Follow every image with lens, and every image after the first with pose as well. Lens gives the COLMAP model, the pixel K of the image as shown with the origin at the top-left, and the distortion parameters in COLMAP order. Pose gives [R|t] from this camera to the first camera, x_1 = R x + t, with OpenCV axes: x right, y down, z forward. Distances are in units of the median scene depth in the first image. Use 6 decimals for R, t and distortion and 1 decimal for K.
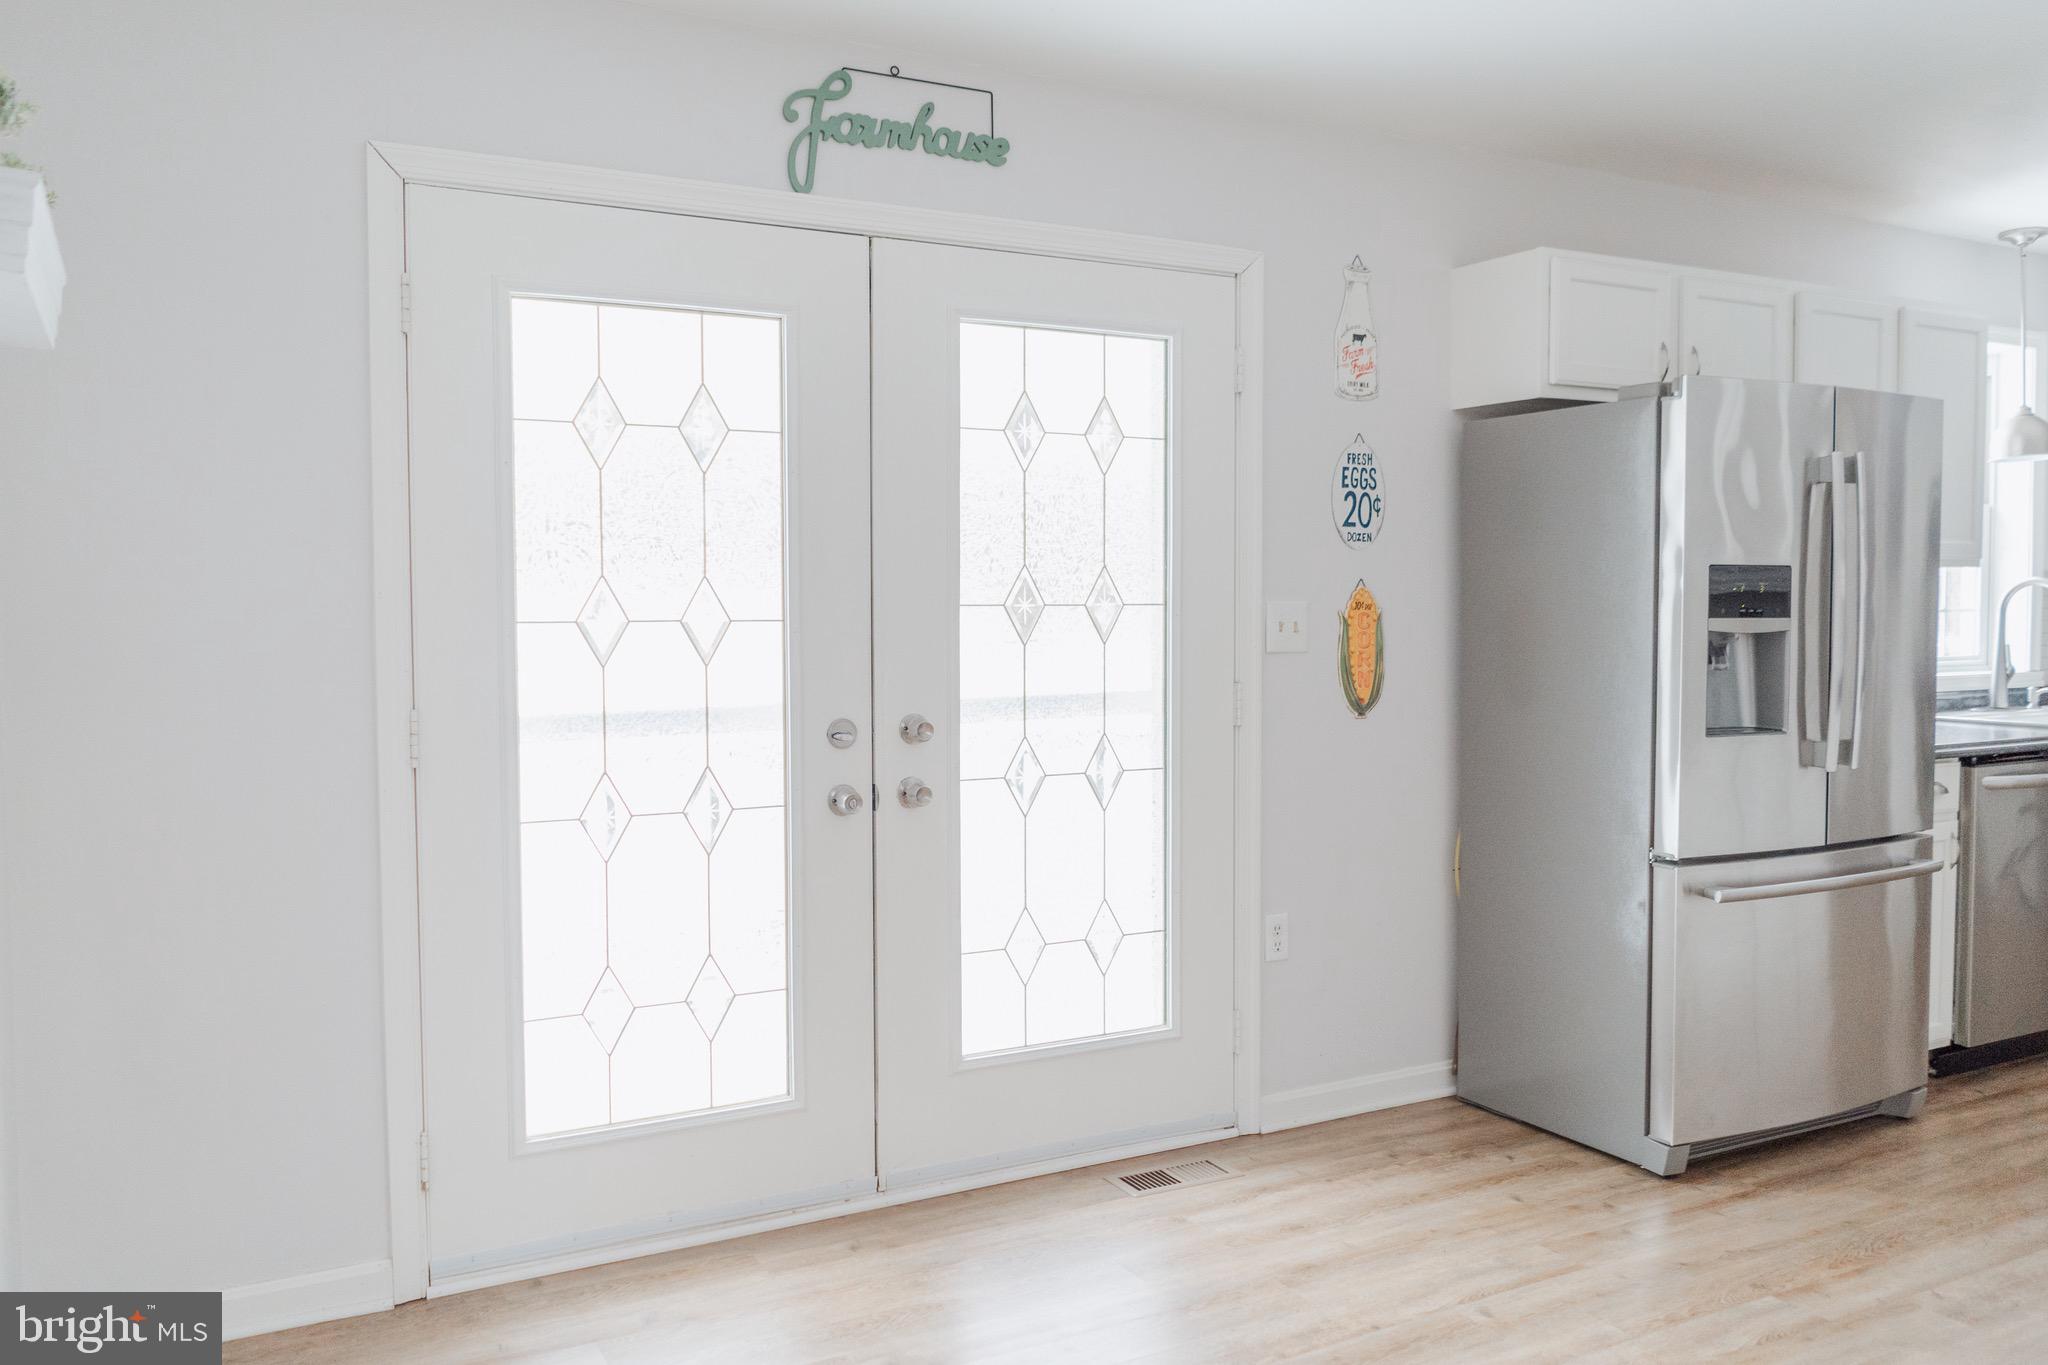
lens RADIAL K [[1604.2, 0, 1024.0], [0, 1604.2, 678.7], [0, 0, 1]] dist [-0.018394, 0.001880]
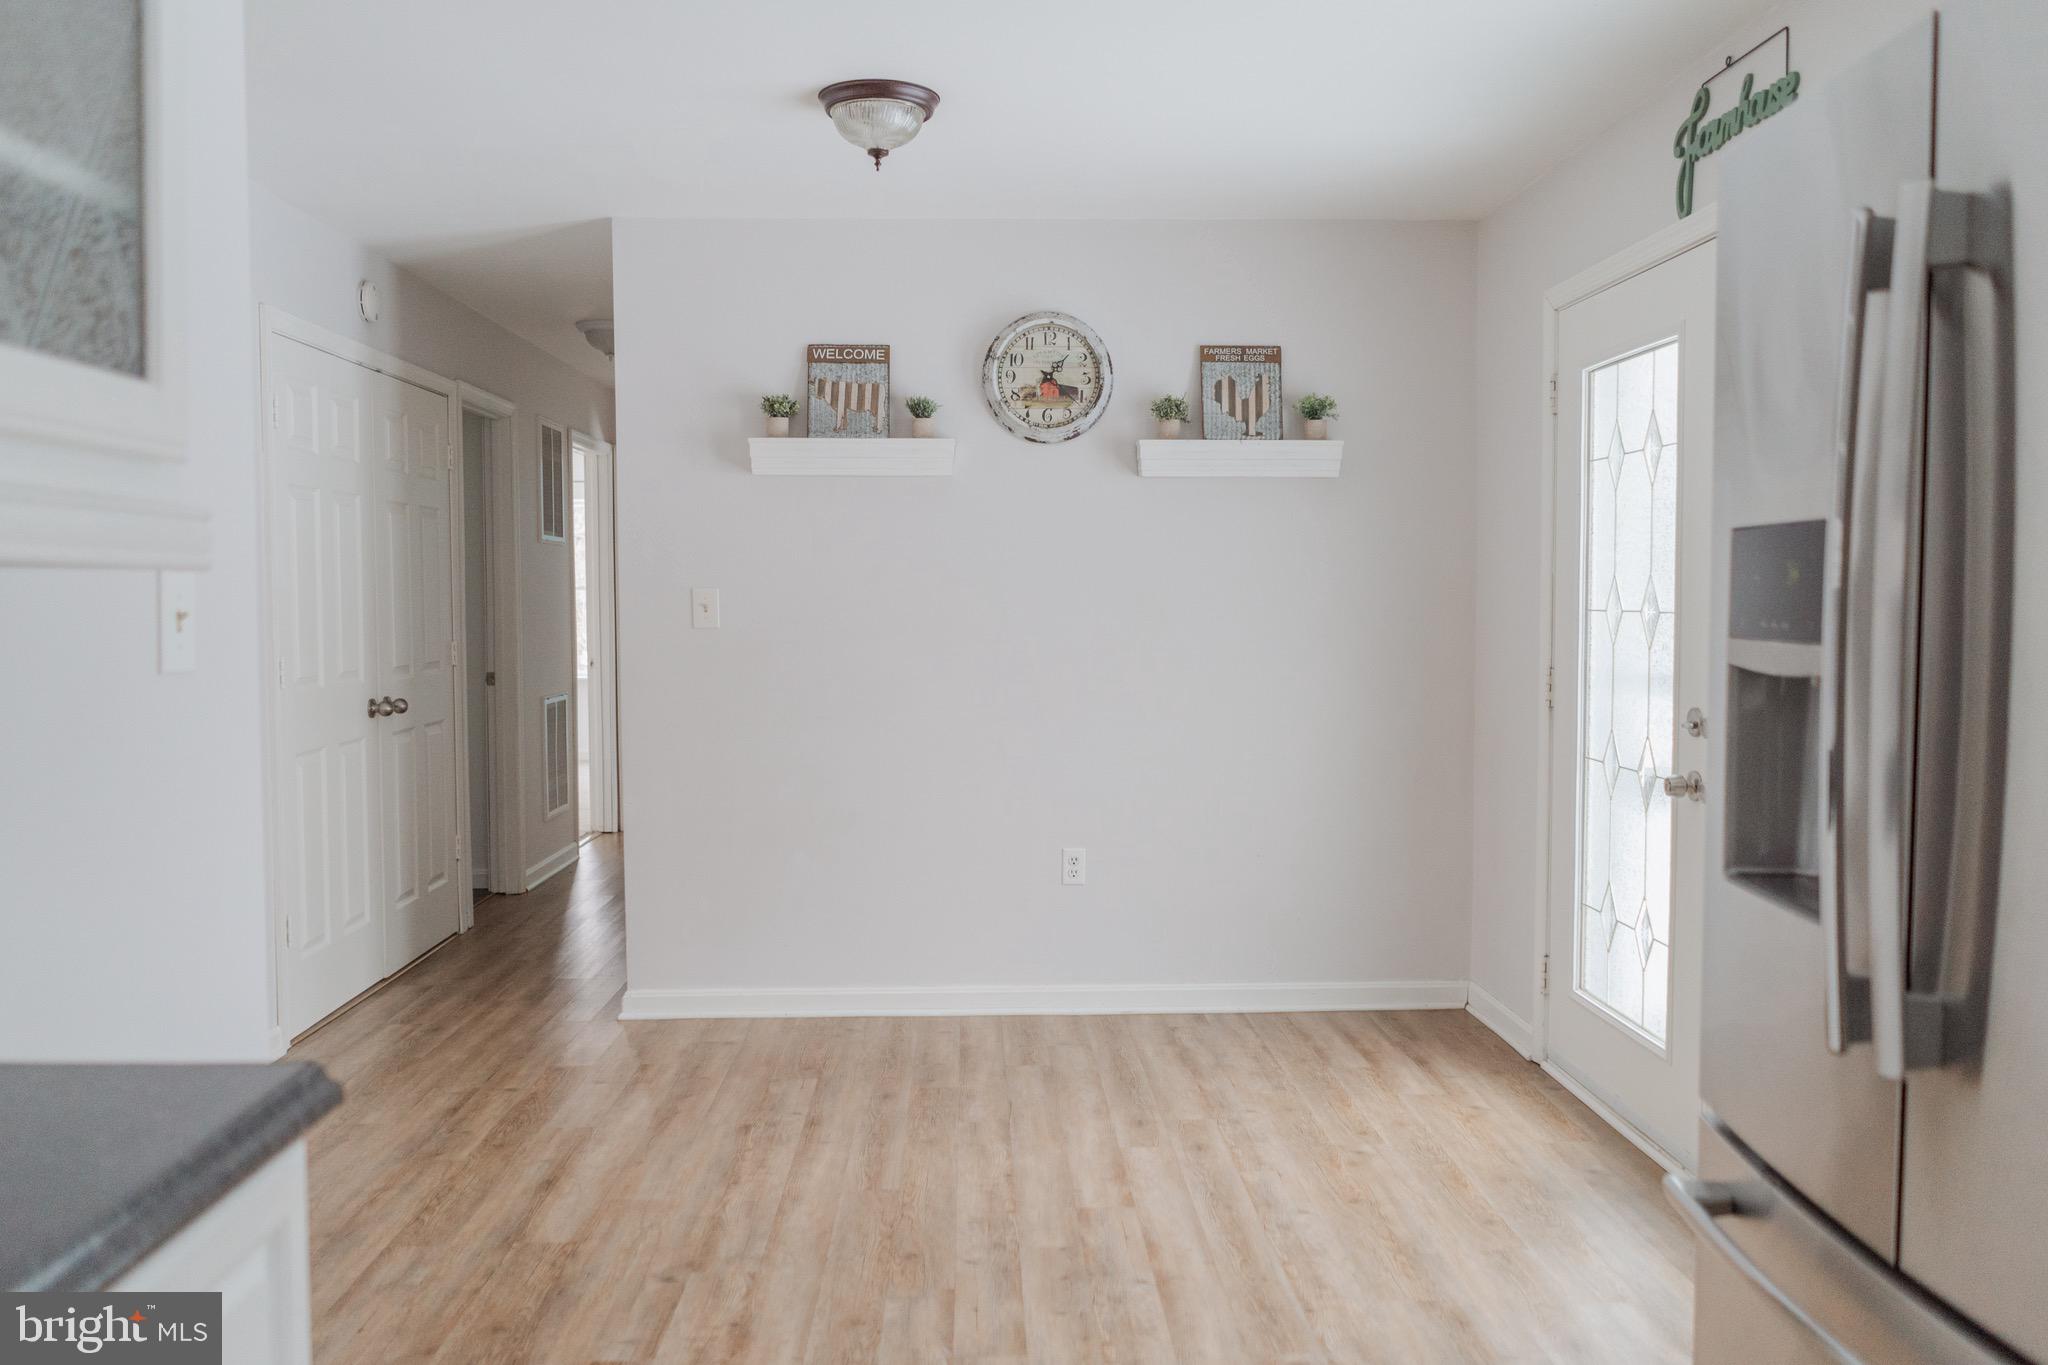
lens RADIAL K [[1587.5, 0, 1029.0], [0, 1587.5, 677.9], [0, 0, 1]] dist [-0.008707, -0.007358]
pose [[-0.449243, 0.050667, -0.891972, 0.928739], [-0.040786, 0.996187, 0.077129, -0.052437], [0.892478, 0.071030, -0.445464, 0.991960]]
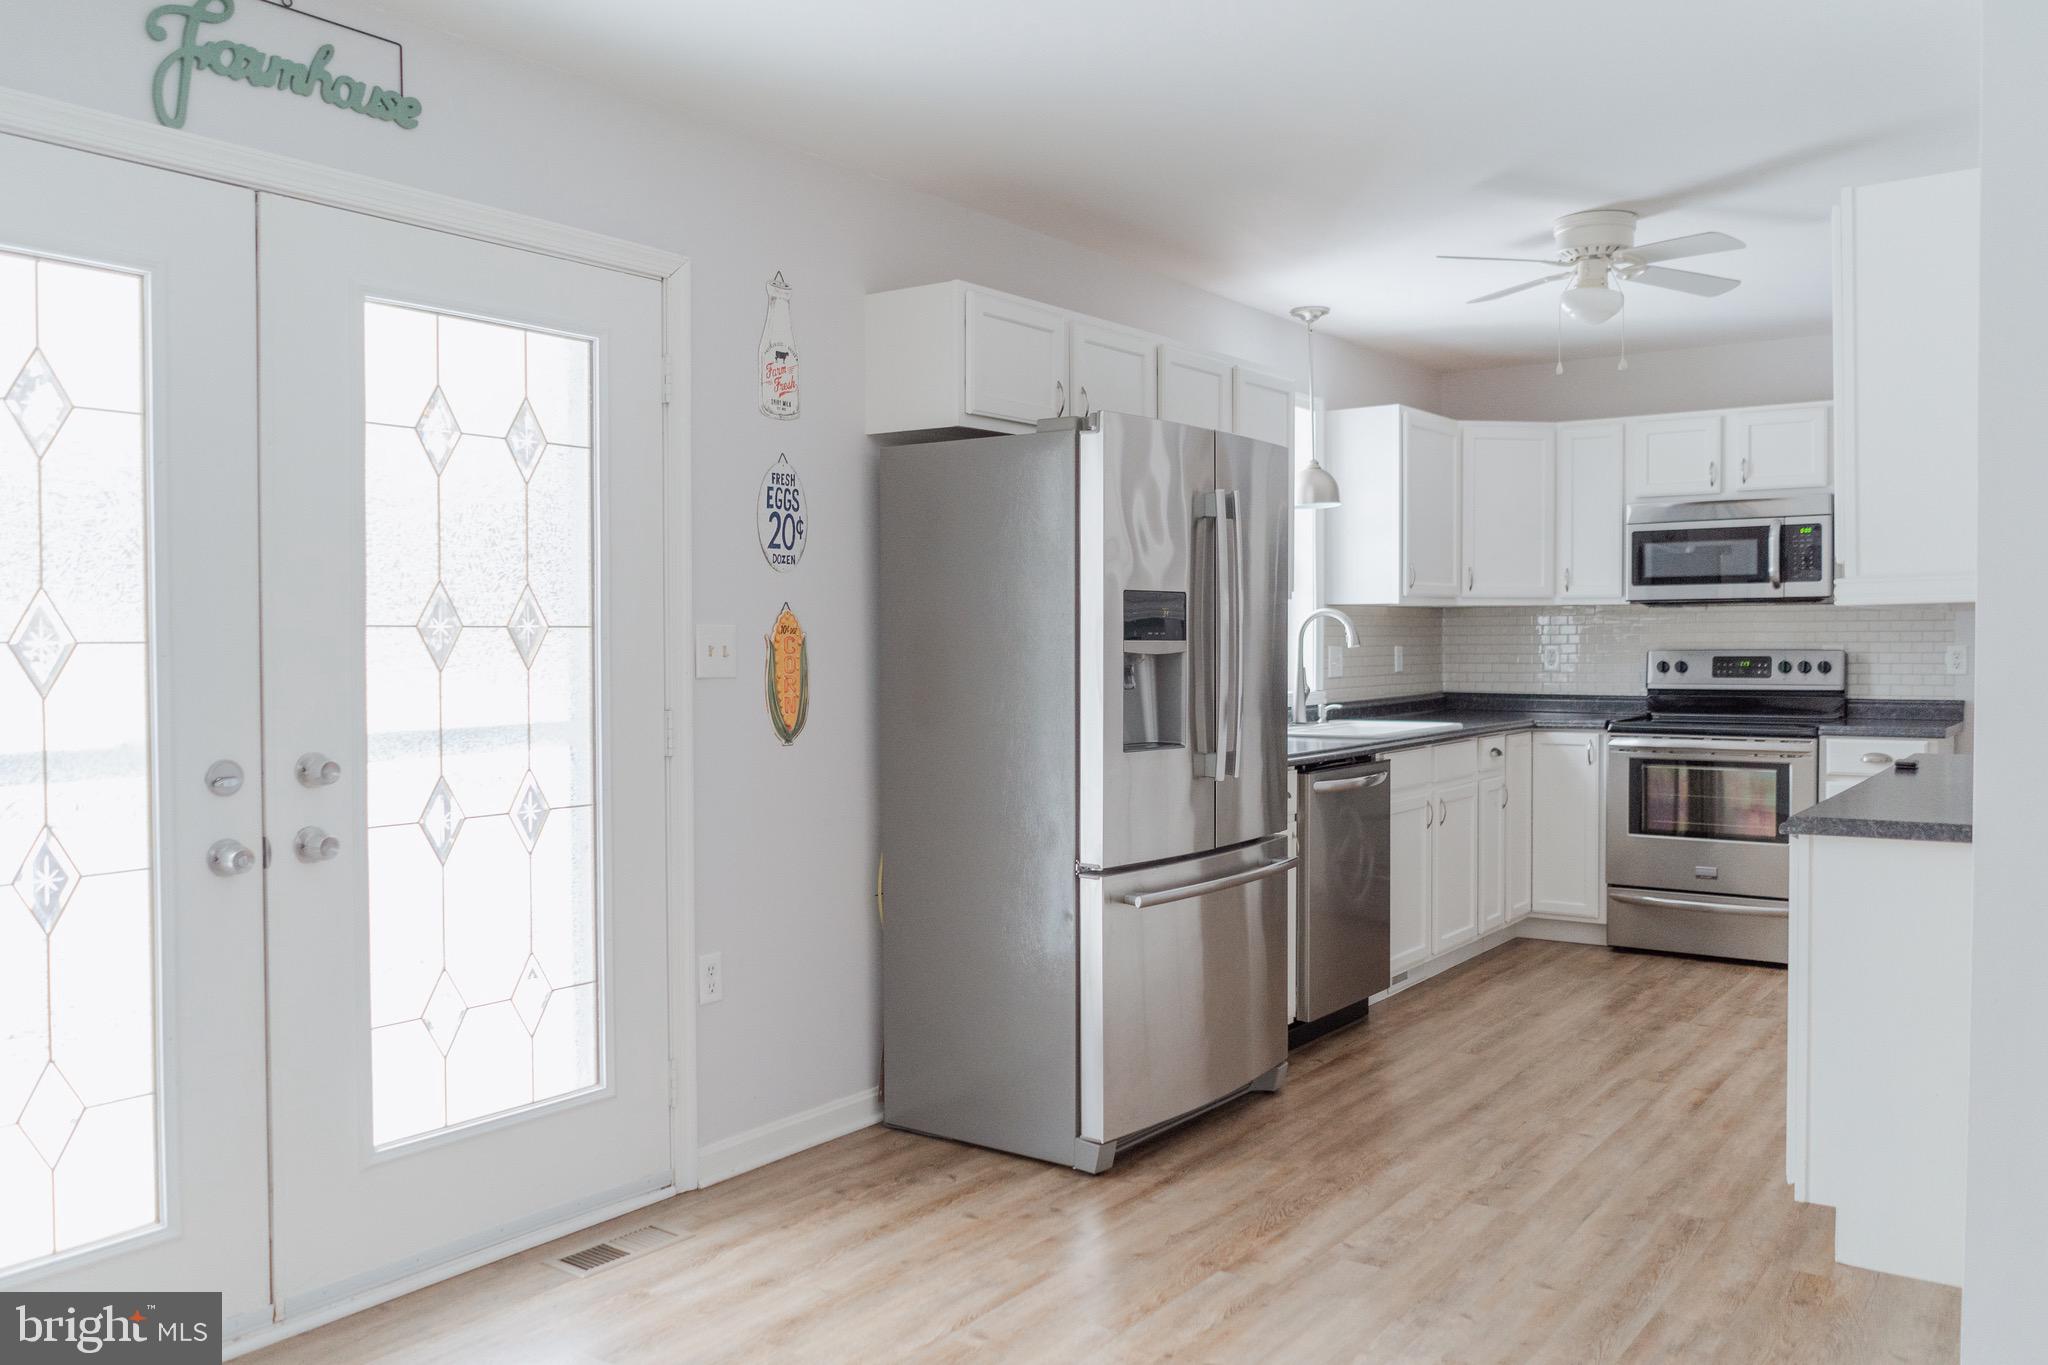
lens RADIAL K [[1611.7, 0, 1027.1], [0, 1611.7, 679.2], [0, 0, 1]] dist [-0.016092, -0.000954]
pose [[0.901847, -0.010302, 0.431933, -0.089773], [0.020277, 0.999623, -0.018495, 0.006262], [-0.431579, 0.025438, 0.901716, 0.059909]]
